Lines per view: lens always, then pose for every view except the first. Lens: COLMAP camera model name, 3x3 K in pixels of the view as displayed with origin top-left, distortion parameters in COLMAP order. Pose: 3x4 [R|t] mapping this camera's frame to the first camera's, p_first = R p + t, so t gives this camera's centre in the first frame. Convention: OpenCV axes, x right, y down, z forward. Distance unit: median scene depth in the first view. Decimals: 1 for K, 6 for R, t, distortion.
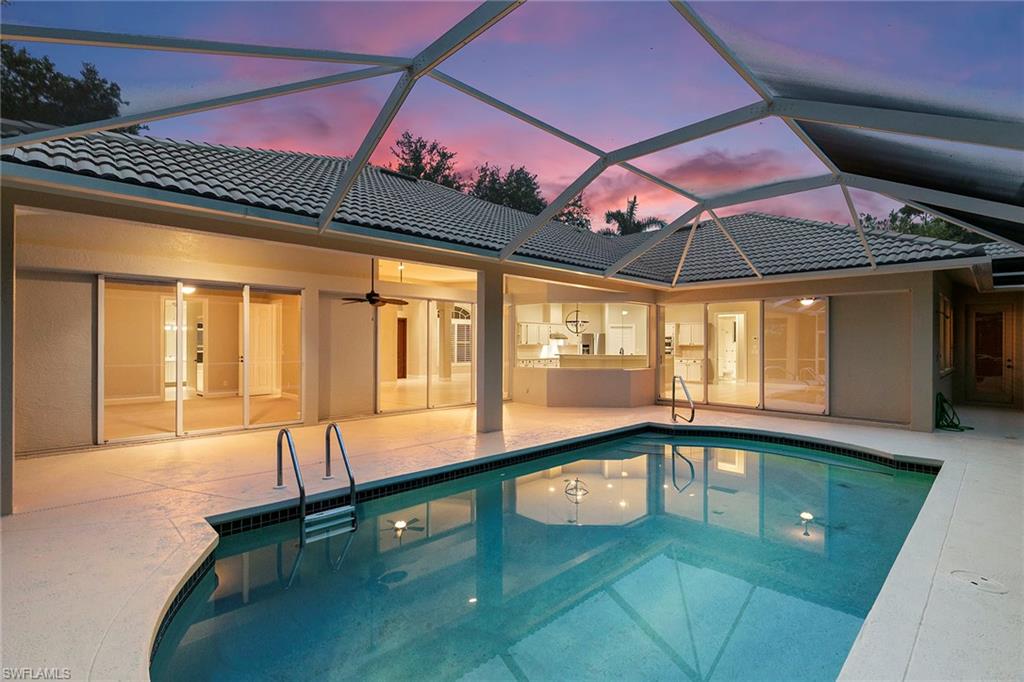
lens RADIAL K [[478.7, 0, 510.1], [0, 478.7, 342.4], [0, 0, 1]] dist [0.000057, -0.000801]
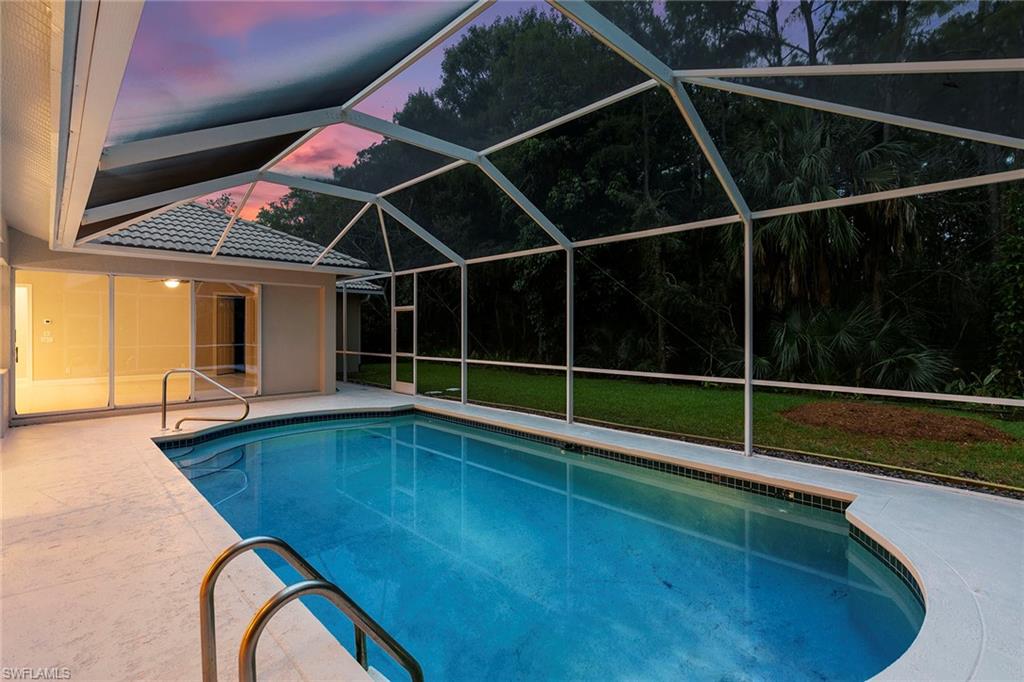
lens RADIAL K [[478.7, 0, 514.2], [0, 478.7, 330.4], [0, 0, 1]] dist [0.000057, -0.000801]
pose [[0.003691, -0.006285, 0.999973, -0.415832], [-0.002913, 0.999976, 0.006296, -0.001245], [-0.999989, -0.002937, 0.003672, 0.442055]]
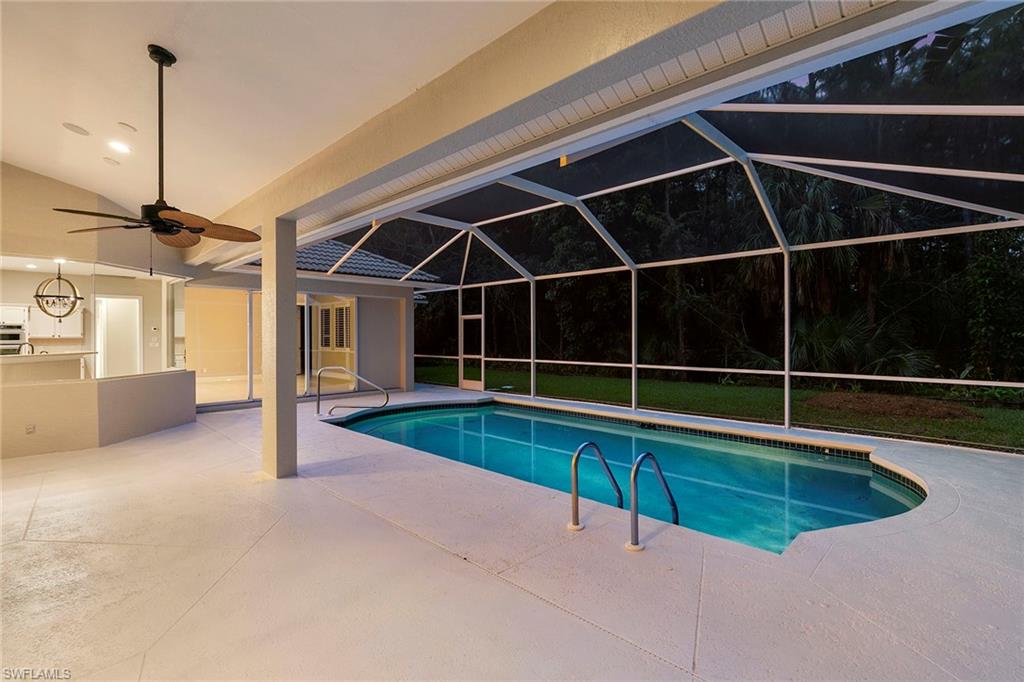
lens RADIAL K [[478.7, 0, 509.5], [0, 478.7, 337.3], [0, 0, 1]] dist [0.000057, -0.000801]
pose [[-0.017707, -0.008939, 0.999803, -0.614966], [0.000305, 0.999960, 0.008945, -0.001110], [-0.999843, 0.000463, -0.017704, 0.636831]]
